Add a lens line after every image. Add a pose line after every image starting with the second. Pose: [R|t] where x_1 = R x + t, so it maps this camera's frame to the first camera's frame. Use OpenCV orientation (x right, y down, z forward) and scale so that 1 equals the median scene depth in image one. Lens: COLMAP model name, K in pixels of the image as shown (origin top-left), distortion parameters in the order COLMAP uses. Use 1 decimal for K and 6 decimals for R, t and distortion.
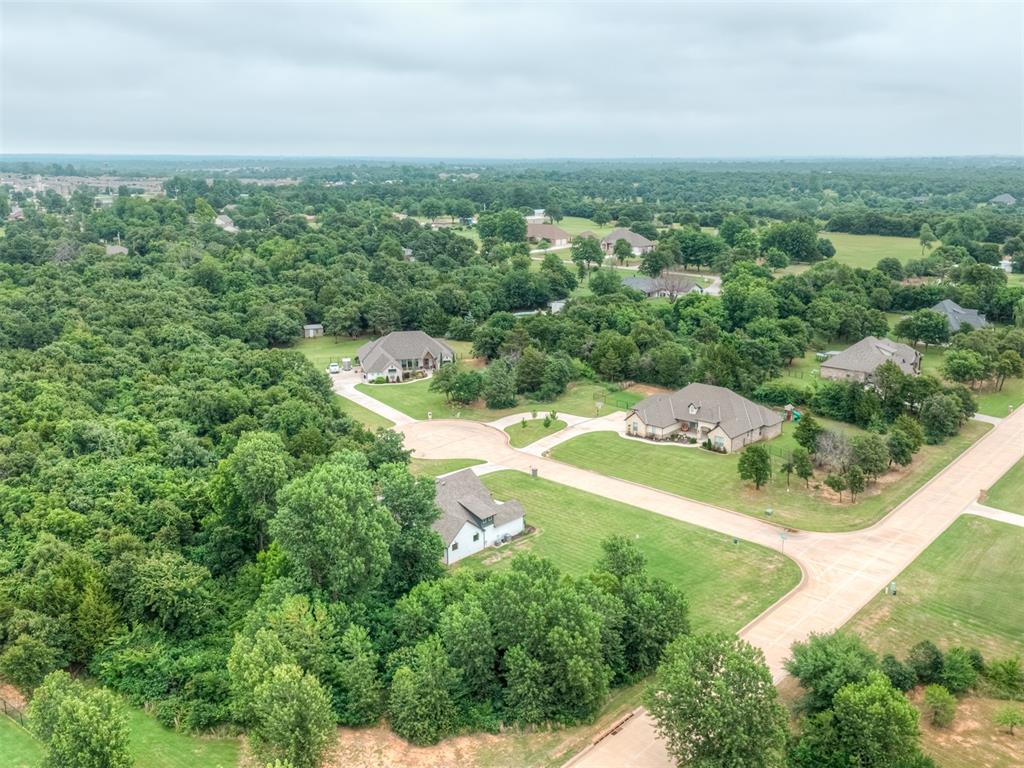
lens RADIAL K [[953.7, 0, 512.2], [0, 953.7, 383.8], [0, 0, 1]] dist [0.048190, -0.021769]
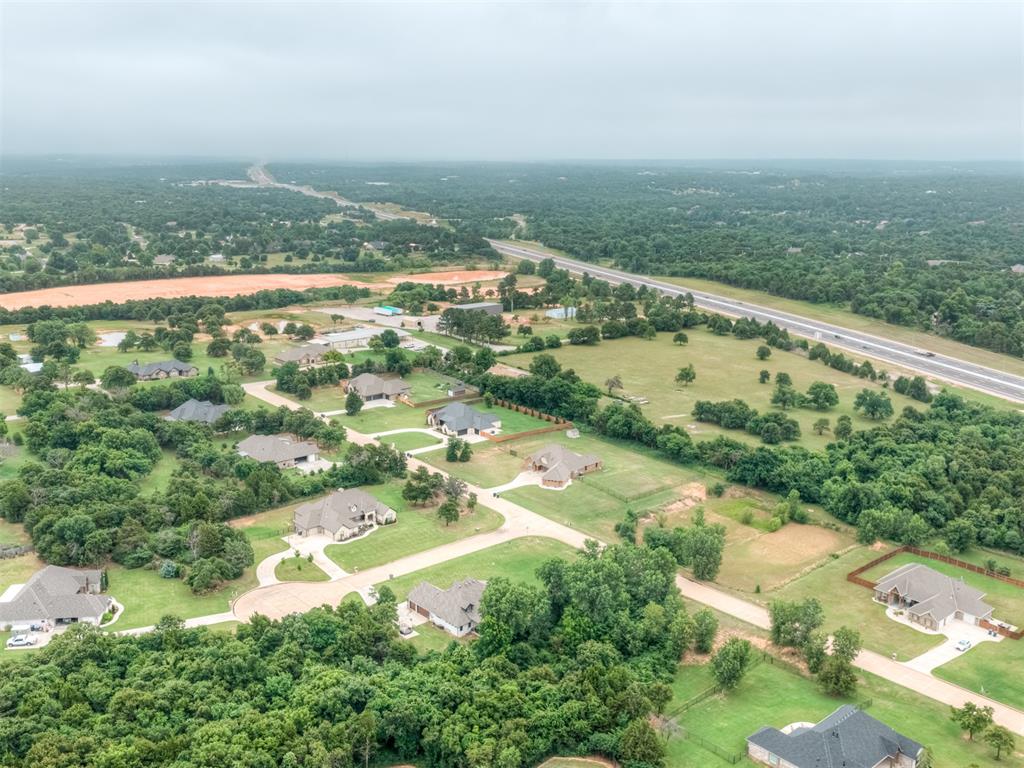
lens RADIAL K [[953.7, 0, 511.6], [0, 953.7, 384.3], [0, 0, 1]] dist [0.048190, -0.021769]
pose [[0.117975, -0.218099, 0.968770, -1.190163], [0.241350, 0.952627, 0.185073, -0.375899], [-0.963240, 0.211979, 0.165024, 0.473050]]
